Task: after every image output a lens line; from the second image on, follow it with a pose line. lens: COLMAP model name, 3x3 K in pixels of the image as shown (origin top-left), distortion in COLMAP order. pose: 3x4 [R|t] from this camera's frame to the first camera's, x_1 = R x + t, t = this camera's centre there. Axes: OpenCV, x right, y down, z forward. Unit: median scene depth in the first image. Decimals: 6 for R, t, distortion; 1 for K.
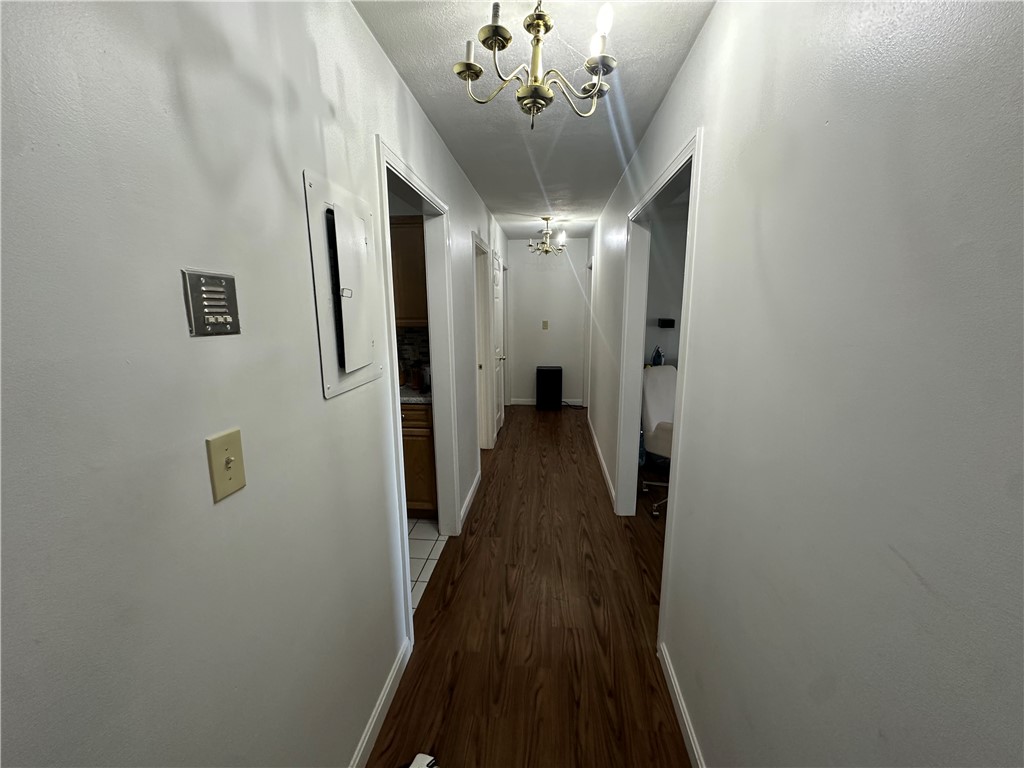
lens RADIAL K [[409.7, 0, 513.2], [0, 409.7, 385.4], [0, 0, 1]] dist [-0.000538, 0.001069]
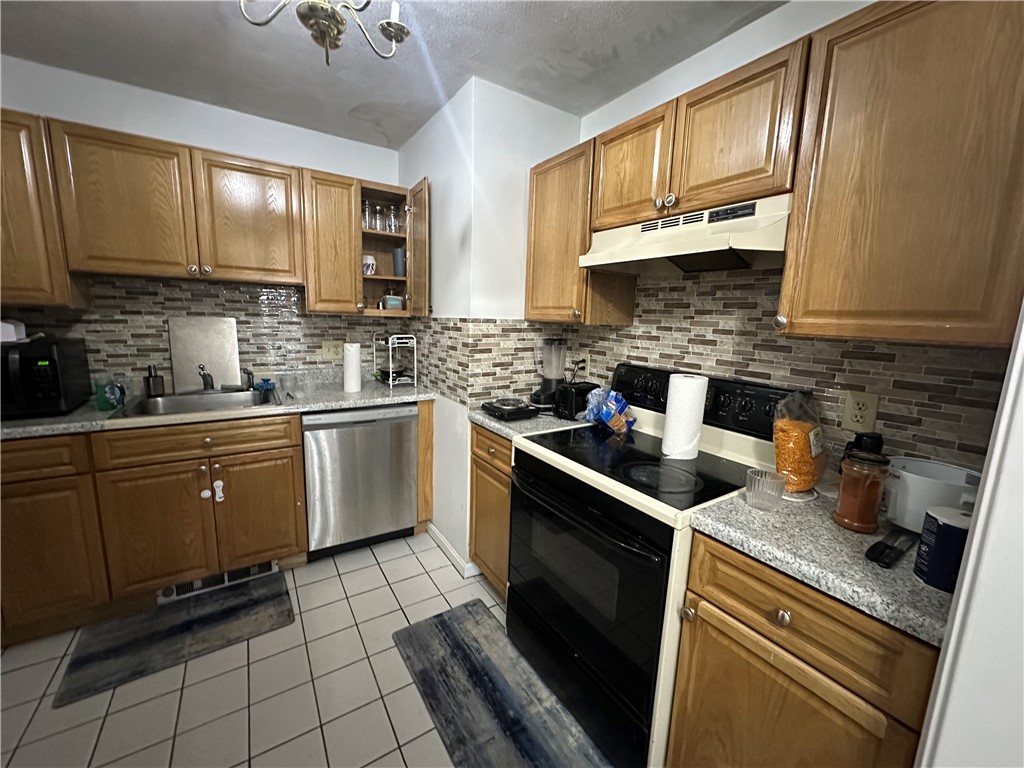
lens RADIAL K [[409.7, 0, 513.2], [0, 409.7, 385.4], [0, 0, 1]] dist [-0.000538, 0.001069]
pose [[0.613581, 0.153741, -0.774520, -0.321934], [-0.179776, 0.982302, 0.052566, -0.143517], [0.768894, 0.106986, 0.630361, 1.096073]]
